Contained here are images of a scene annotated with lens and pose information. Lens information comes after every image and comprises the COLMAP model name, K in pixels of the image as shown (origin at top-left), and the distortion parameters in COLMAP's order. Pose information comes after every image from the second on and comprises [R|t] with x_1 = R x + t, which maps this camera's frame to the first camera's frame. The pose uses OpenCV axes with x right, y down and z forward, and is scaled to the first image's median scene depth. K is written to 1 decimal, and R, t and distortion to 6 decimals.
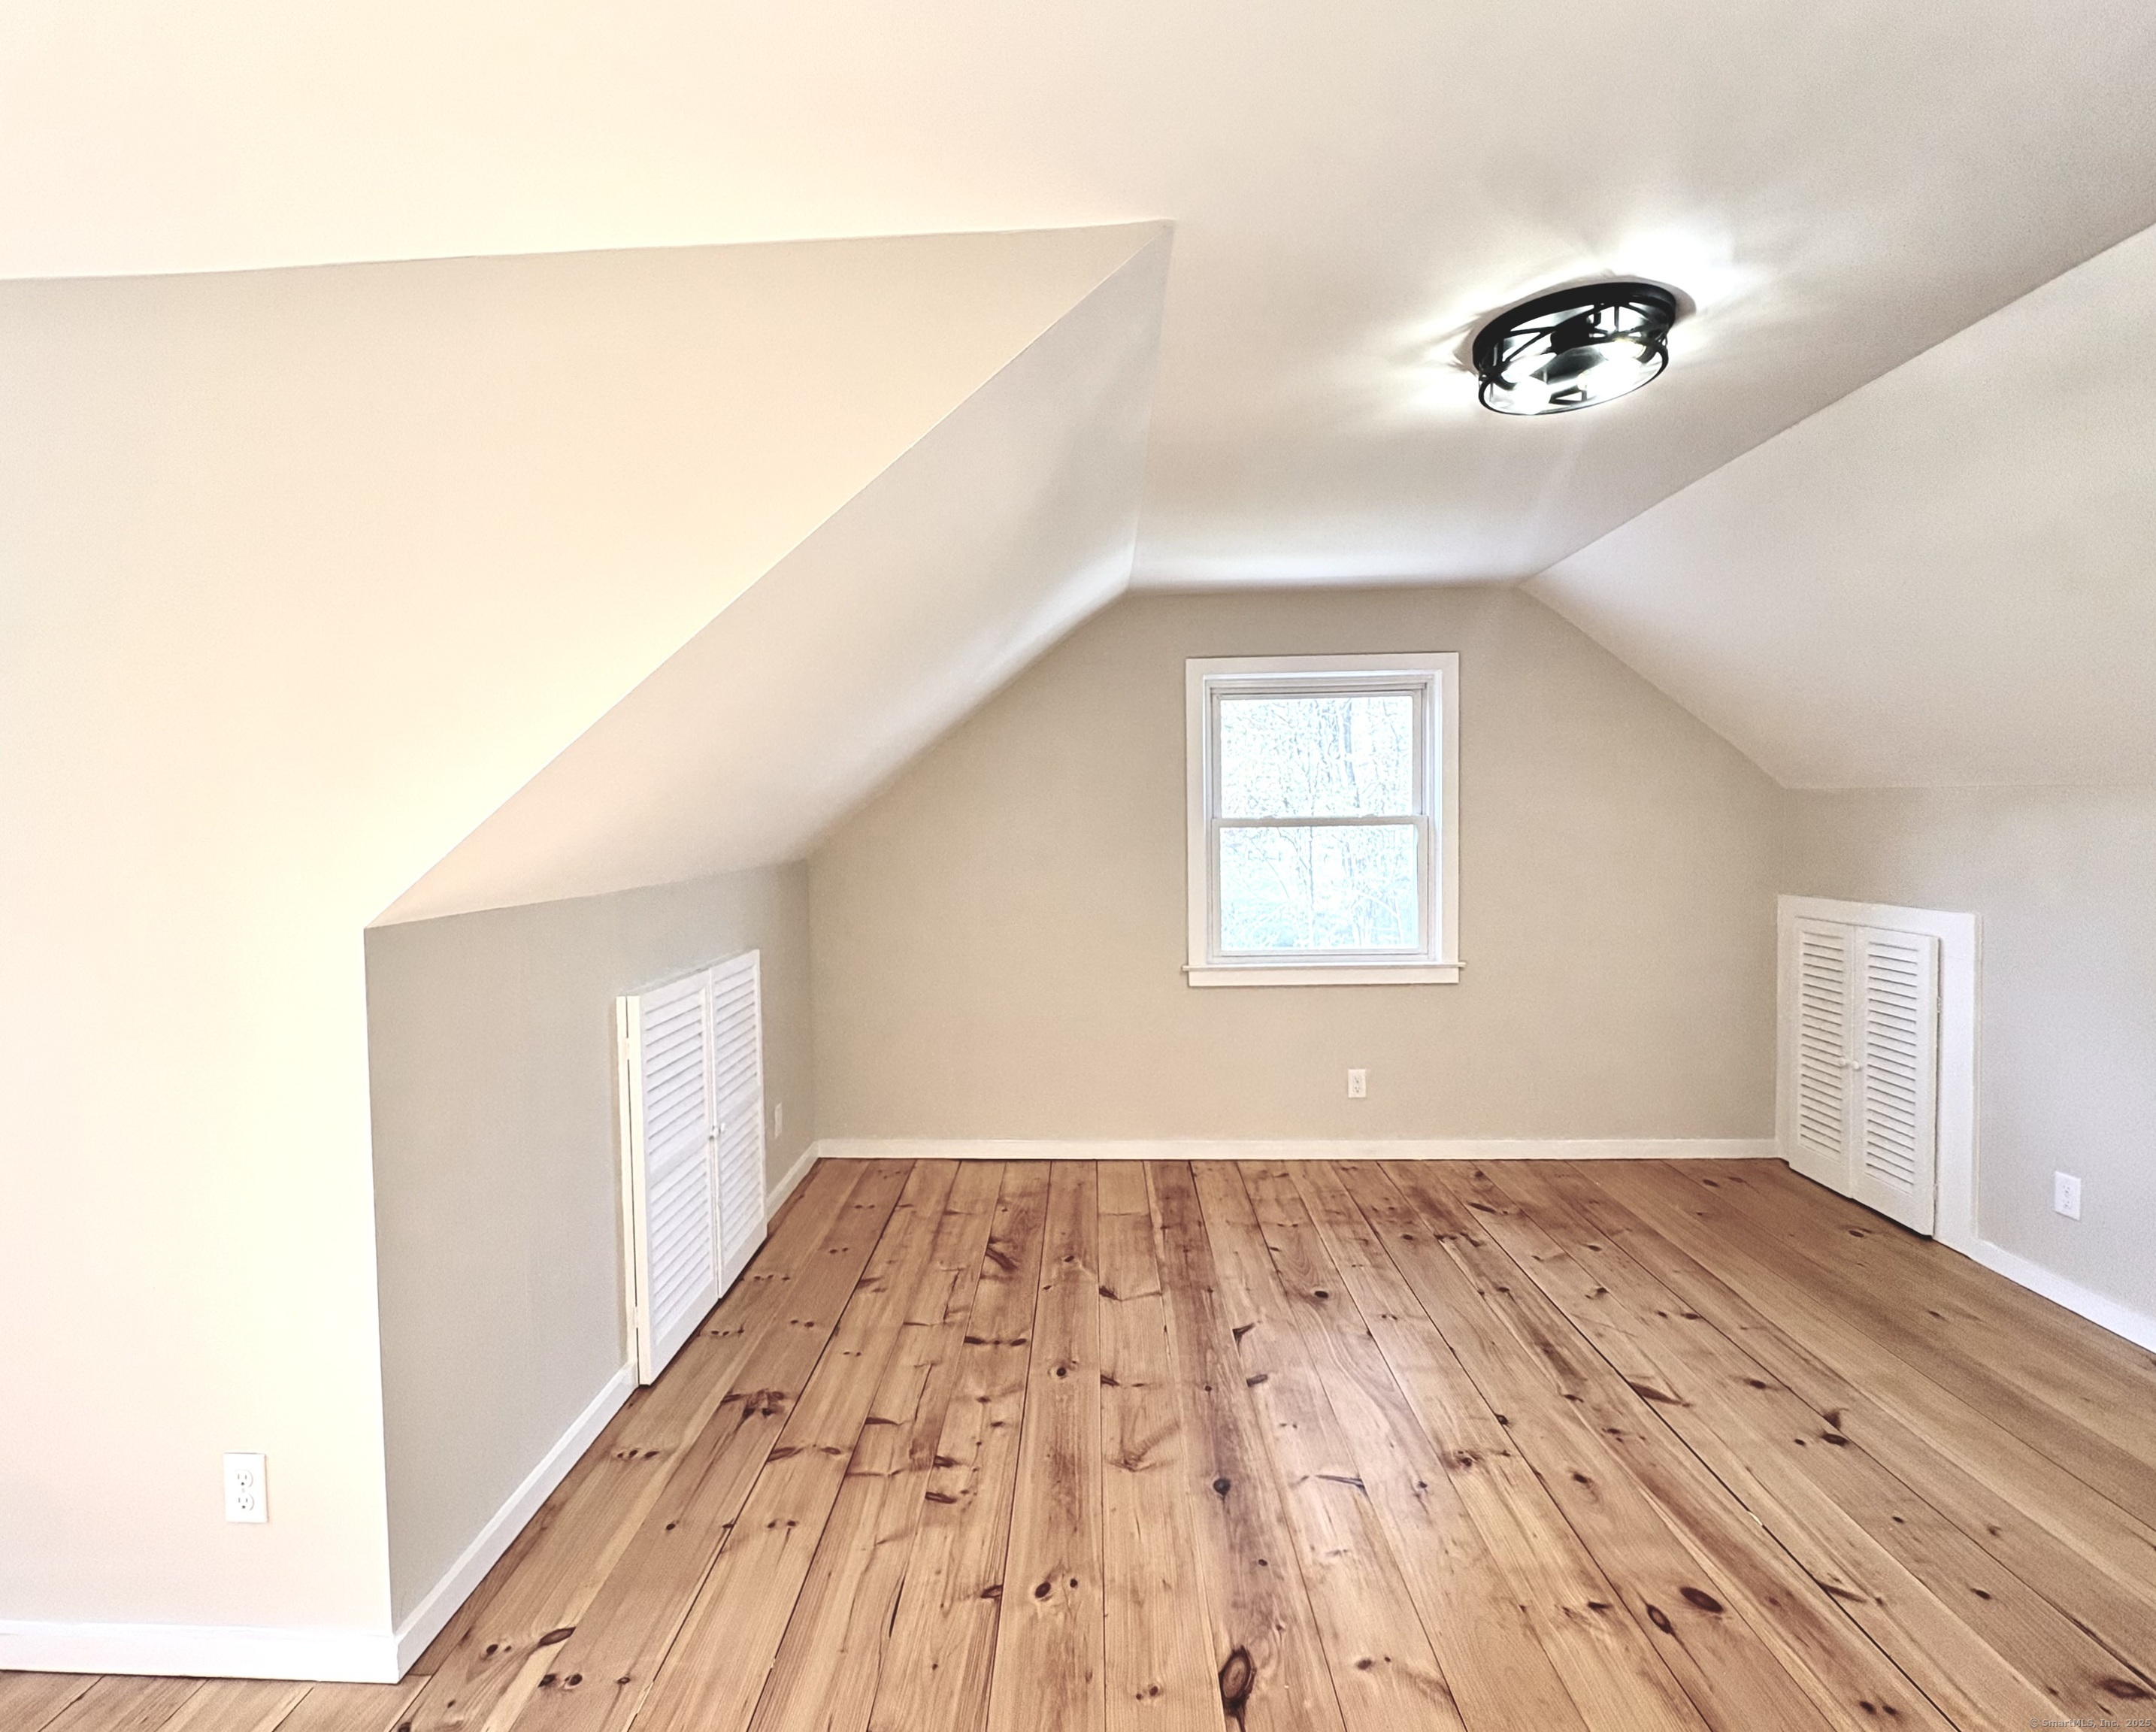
lens RADIAL K [[987.9, 0, 1044.9], [0, 987.9, 854.6], [0, 0, 1]] dist [0.000053, -0.000634]
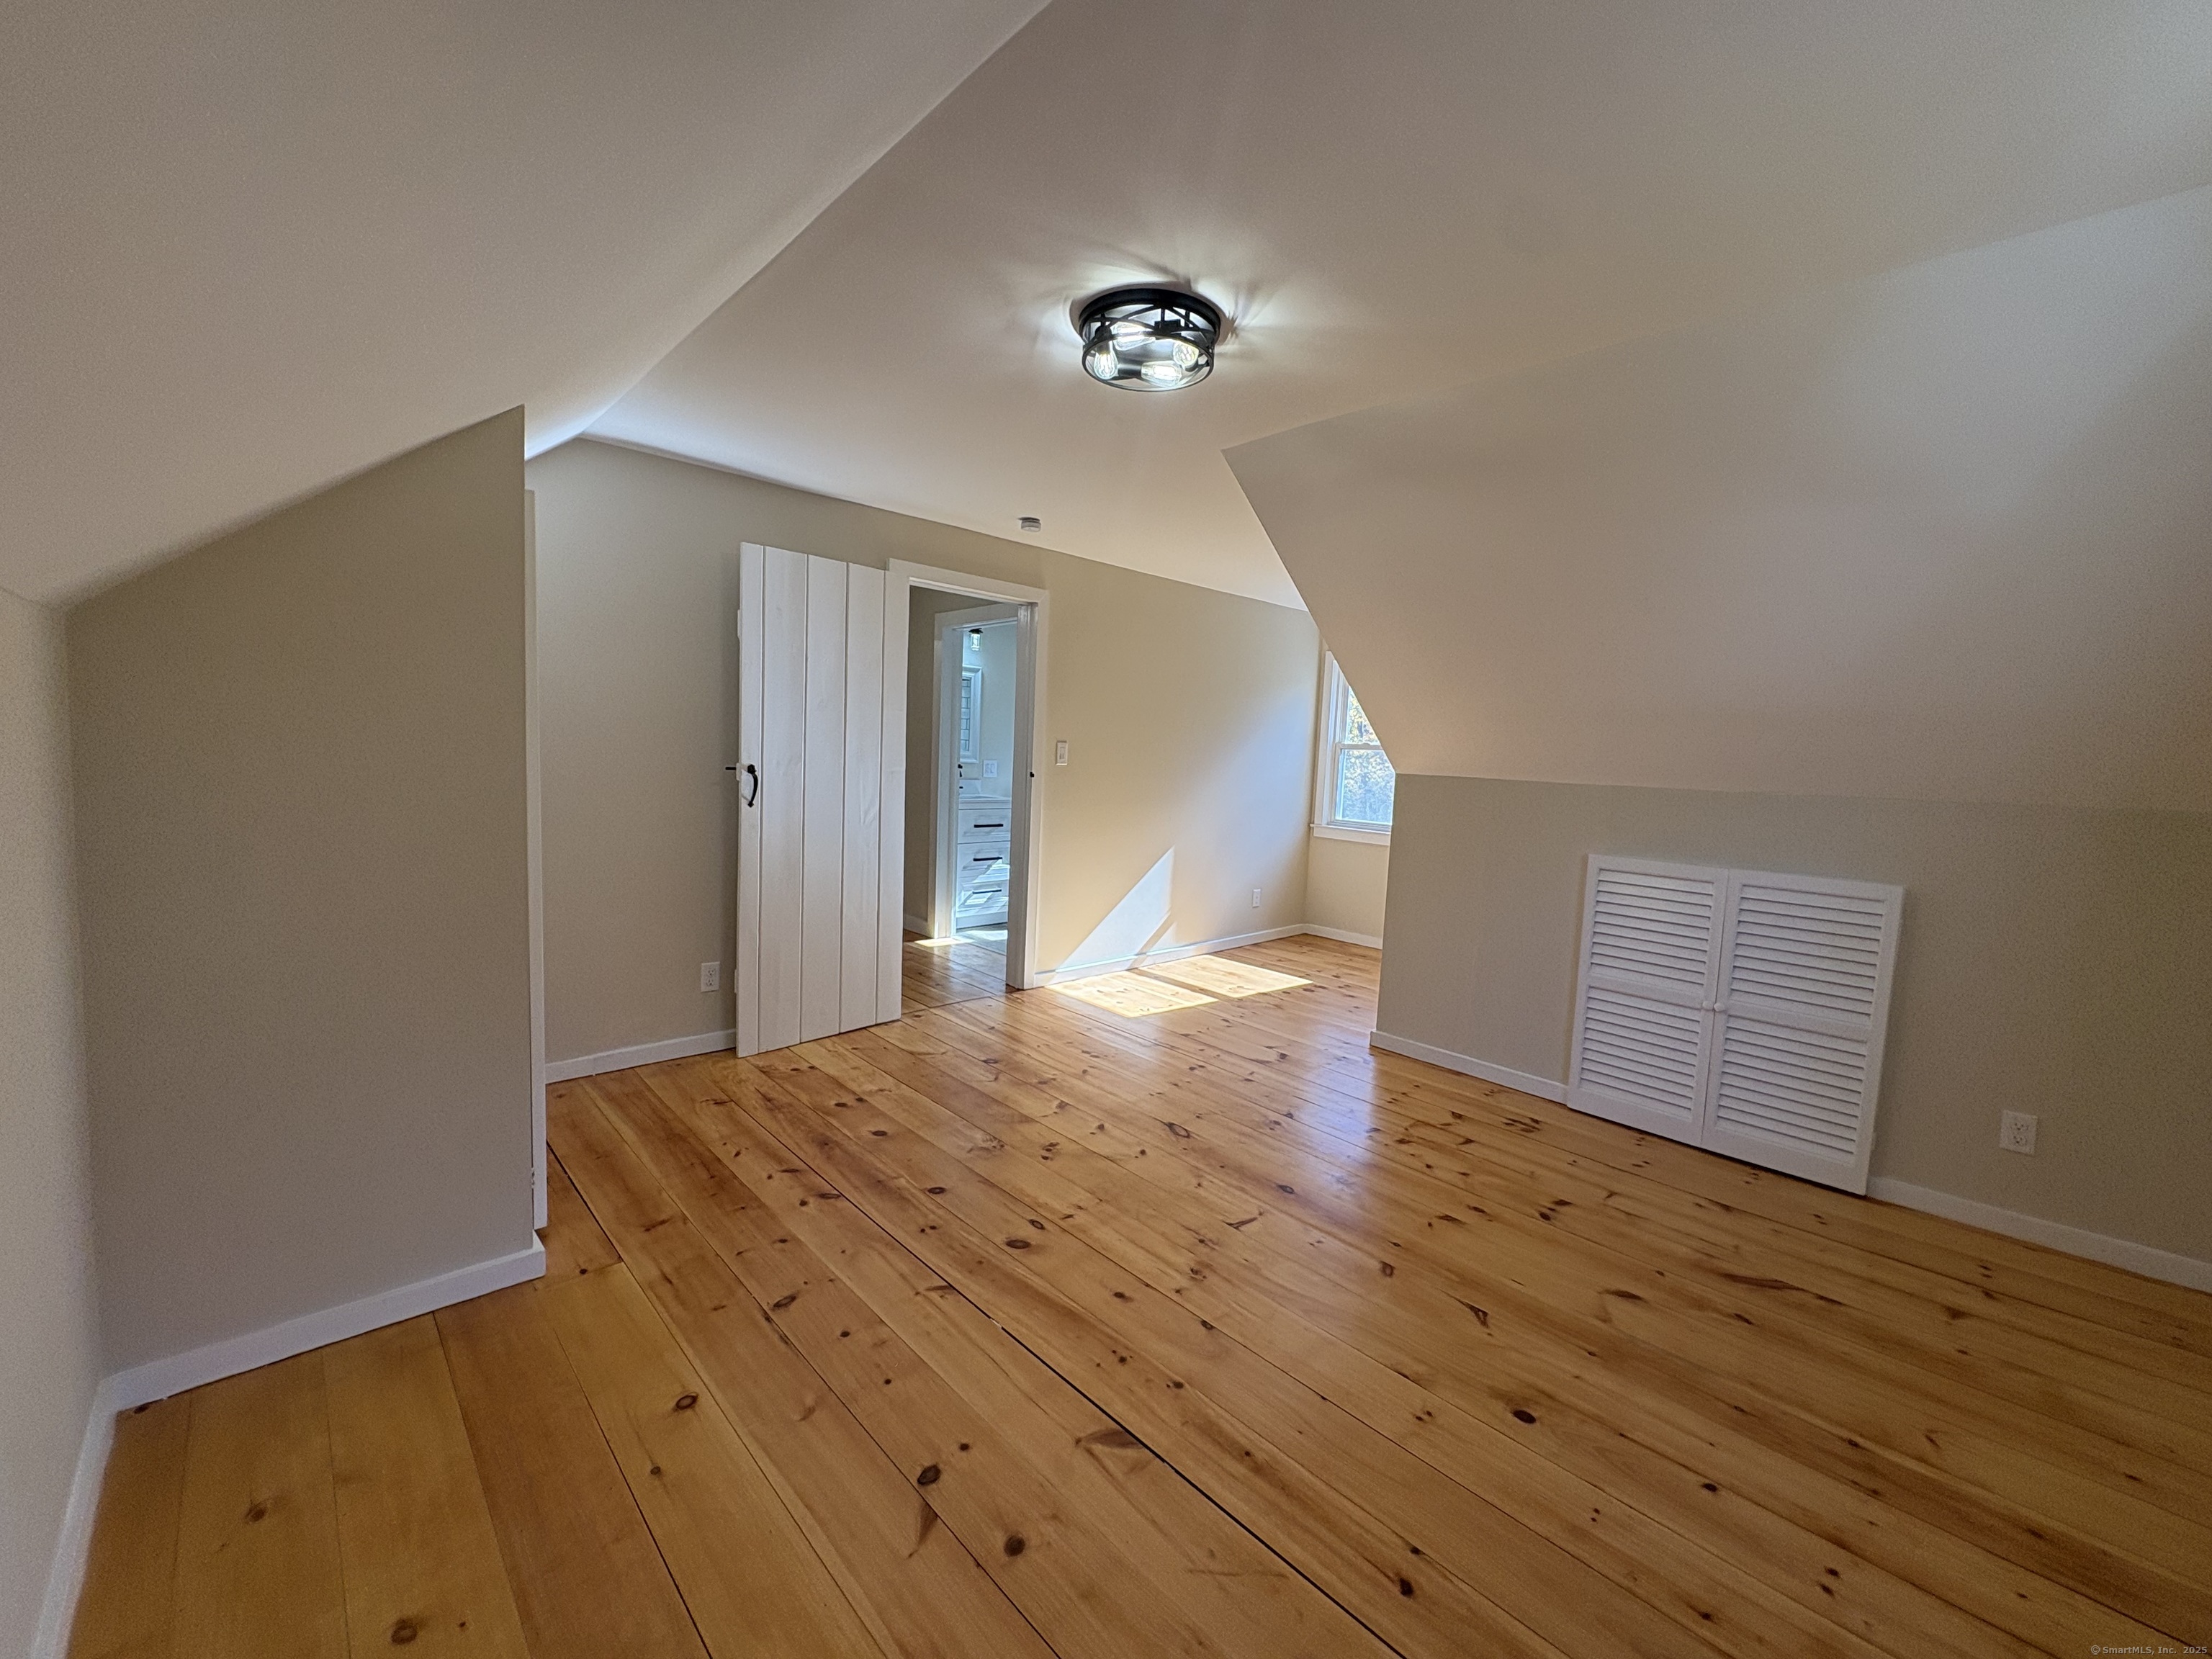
lens RADIAL K [[878.0, 0, 1104.8], [0, 878.0, 827.7], [0, 0, 1]] dist [0.000400, 0.000540]
pose [[-0.691261, 0.050130, -0.720864, 0.878849], [-0.057388, 0.990631, 0.123922, -0.018079], [0.720322, 0.127031, -0.681908, 1.124986]]
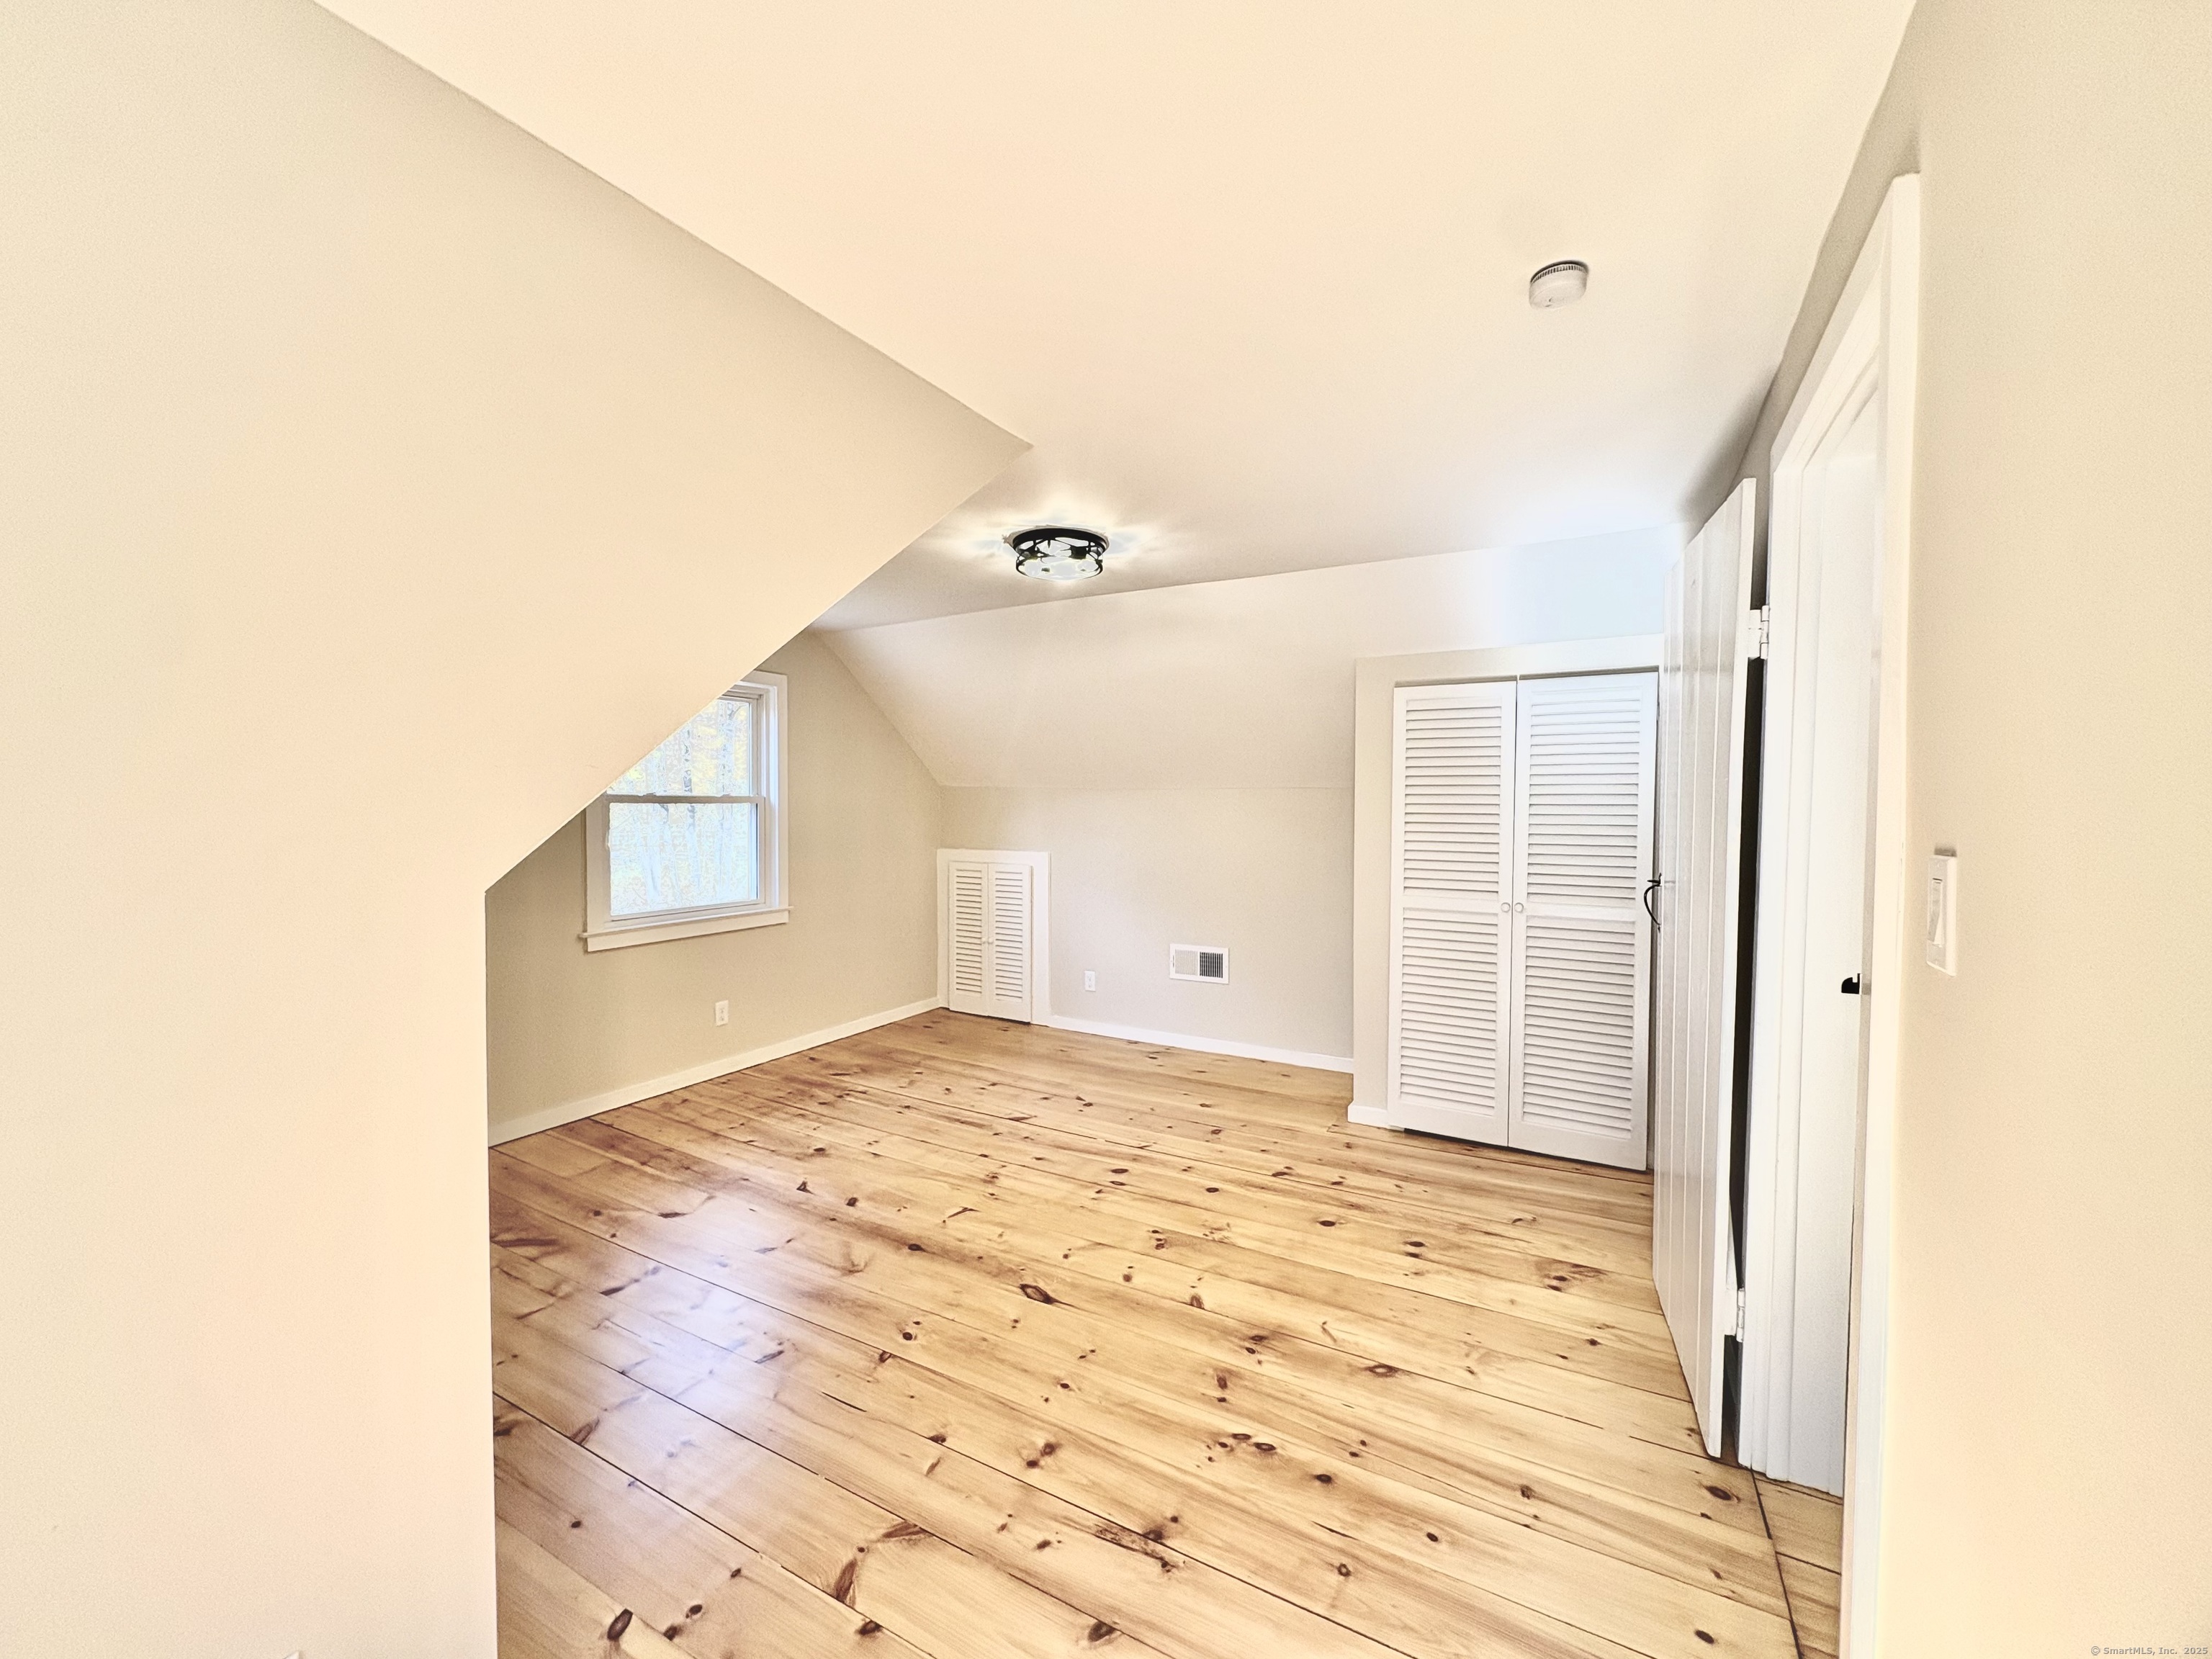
lens RADIAL K [[881.9, 0, 1109.6], [0, 881.9, 824.2], [0, 0, 1]] dist [0.000457, 0.000383]
pose [[0.443744, -0.004122, 0.896144, -0.602375], [0.019498, 0.999797, -0.005056, 0.015913], [-0.895941, 0.019717, 0.443735, 0.102228]]
